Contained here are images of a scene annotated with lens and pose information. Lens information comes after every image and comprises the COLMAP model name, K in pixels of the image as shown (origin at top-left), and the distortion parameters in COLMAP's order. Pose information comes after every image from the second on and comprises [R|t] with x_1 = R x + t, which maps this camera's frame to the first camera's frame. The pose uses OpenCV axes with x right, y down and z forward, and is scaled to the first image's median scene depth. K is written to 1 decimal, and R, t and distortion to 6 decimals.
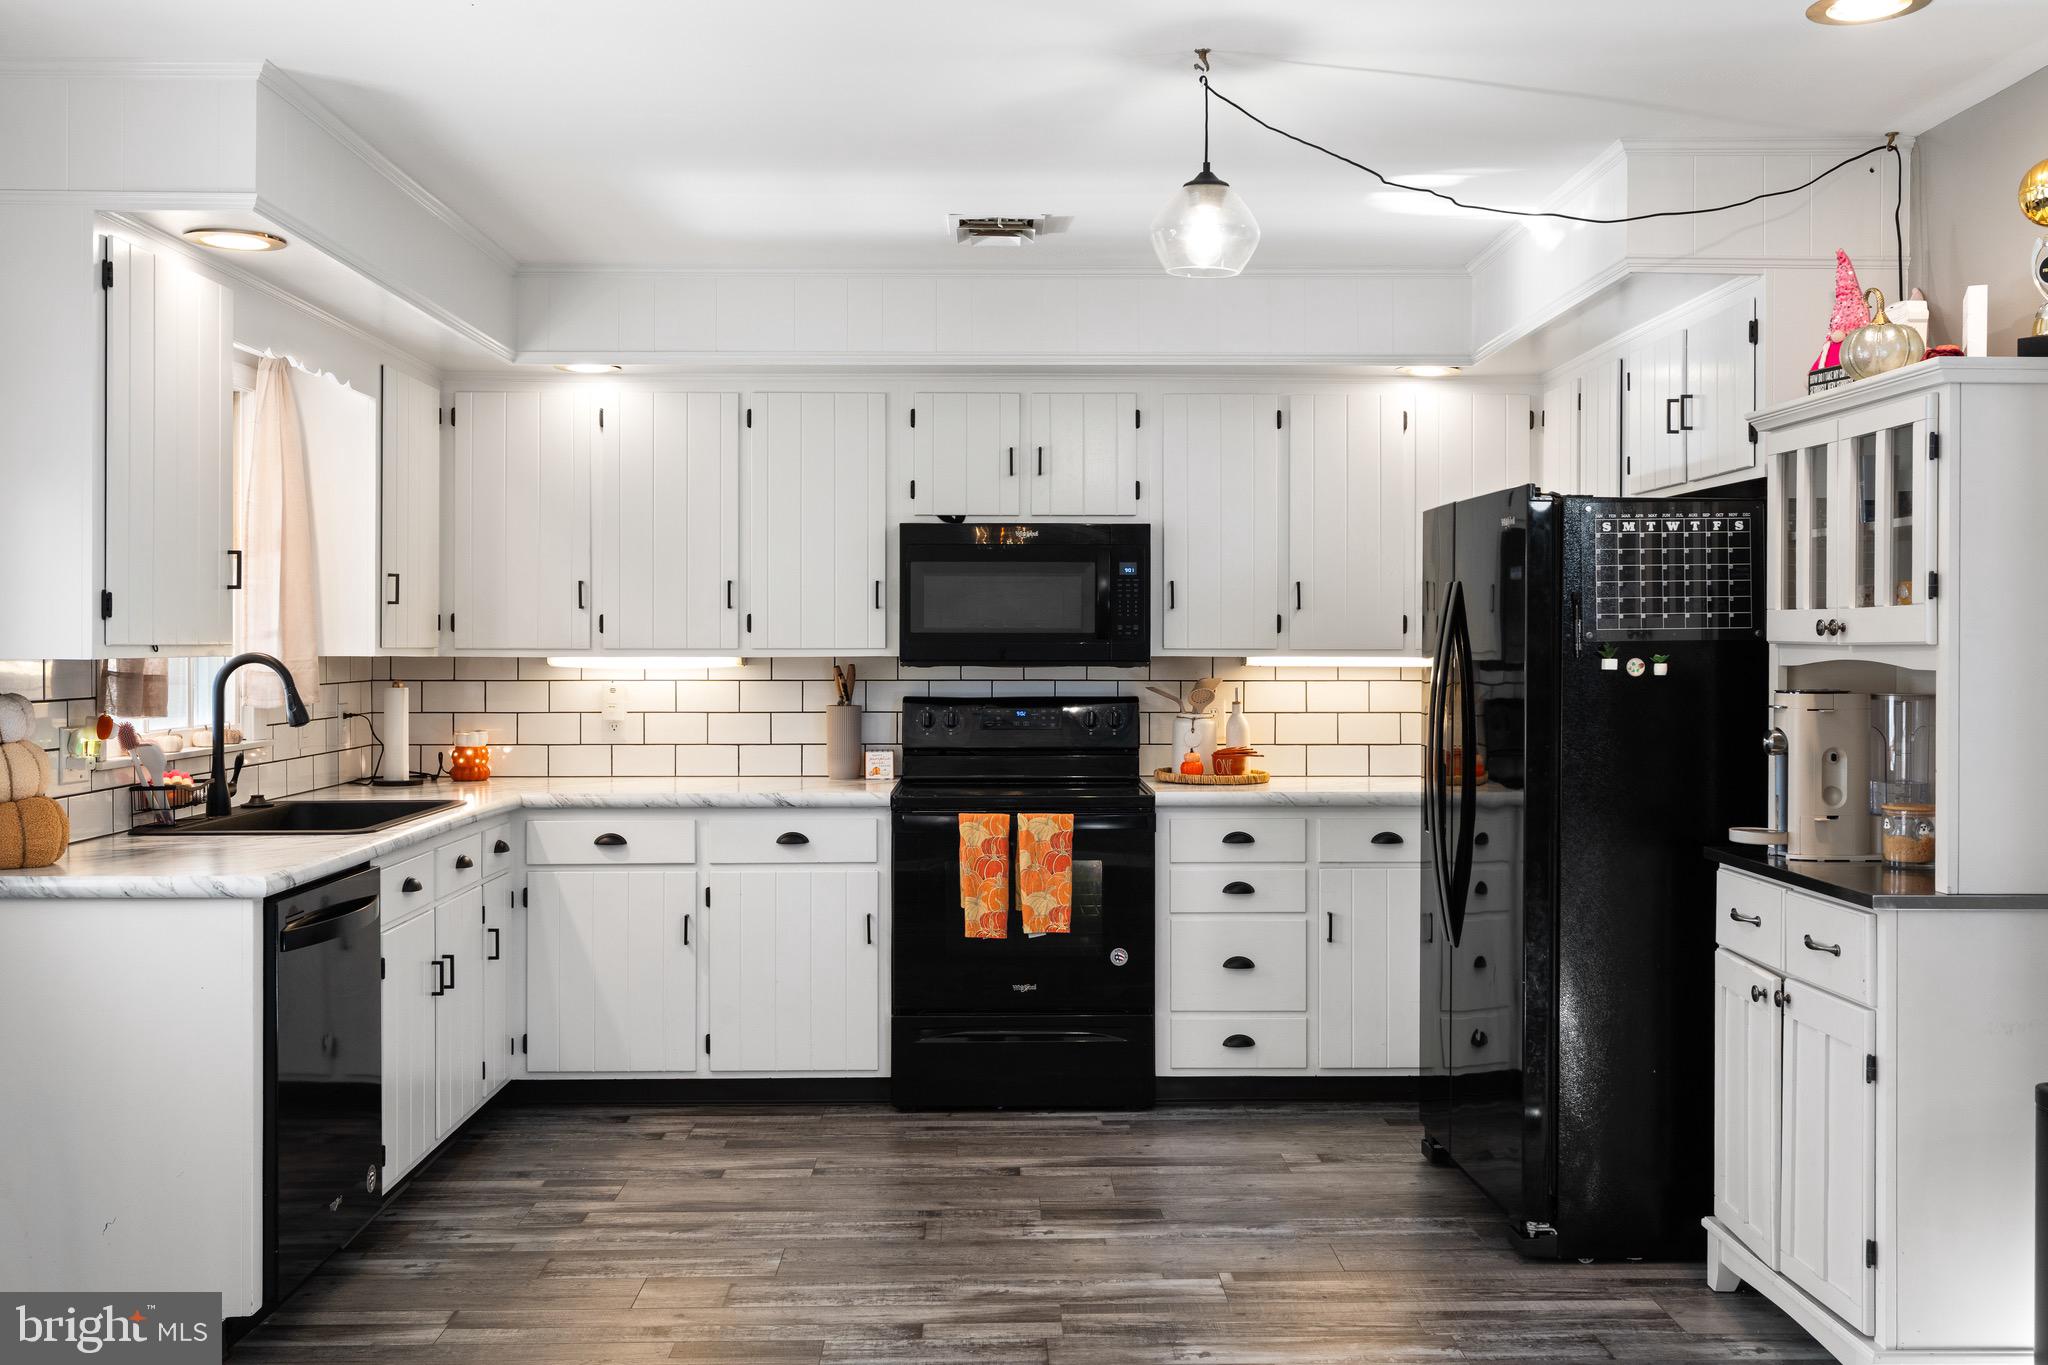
lens RADIAL K [[1838.8, 0, 1033.8], [0, 1838.8, 663.1], [0, 0, 1]] dist [-0.009450, -0.016748]
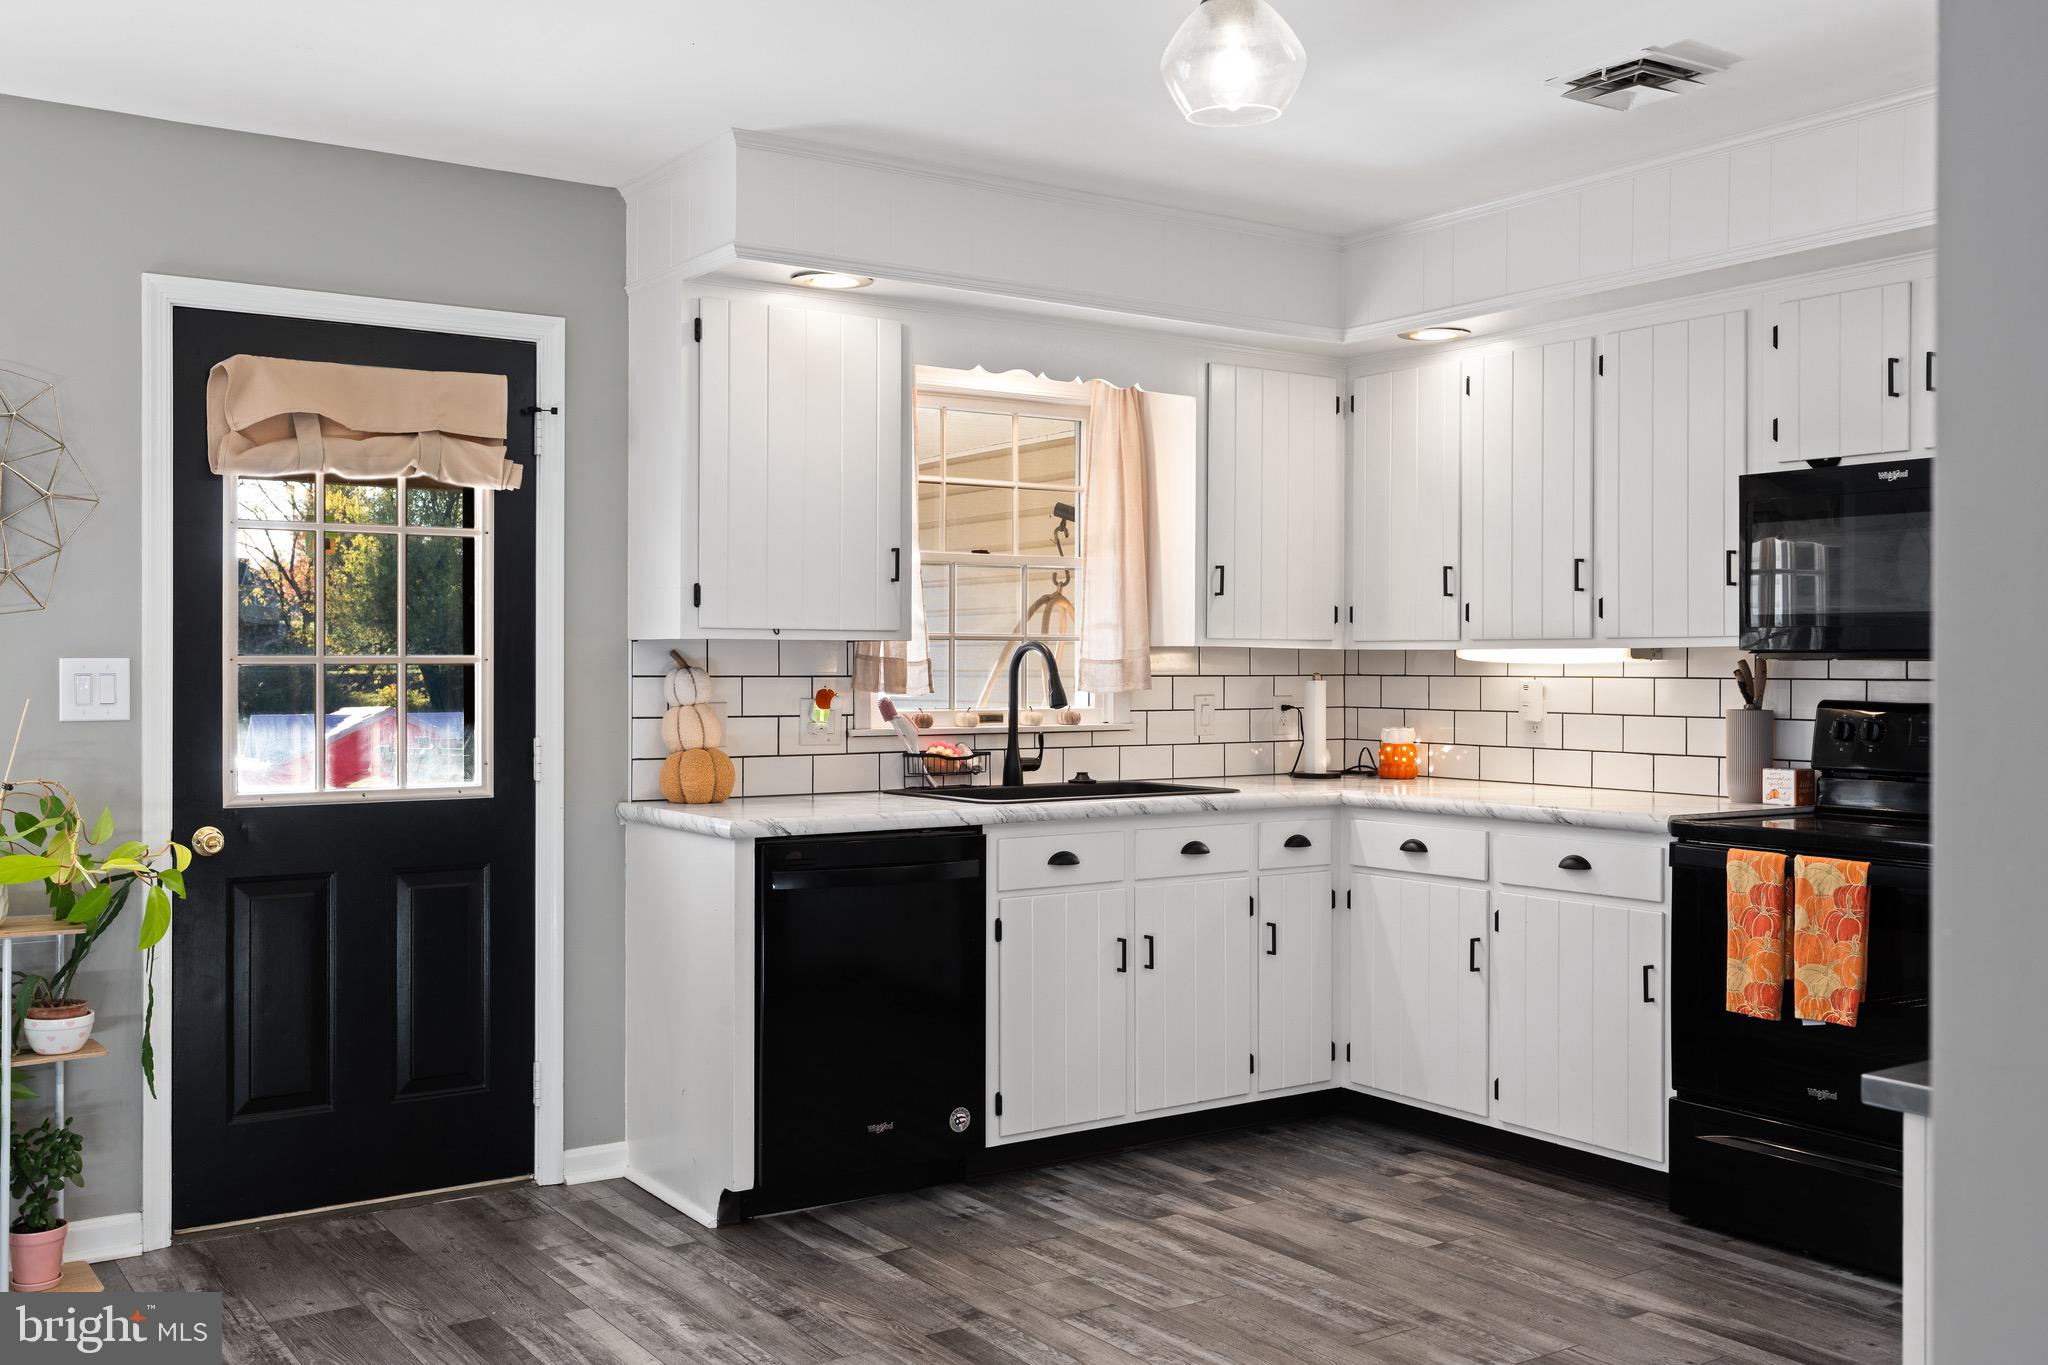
lens RADIAL K [[1878.4, 0, 1016.6], [0, 1878.4, 691.8], [0, 0, 1]] dist [-0.008111, 0.000000]
pose [[0.539103, 0.012979, -0.842140, 0.456852], [-0.012026, 0.999898, 0.007712, 0.014331], [0.842154, 0.005970, 0.539204, 0.329770]]
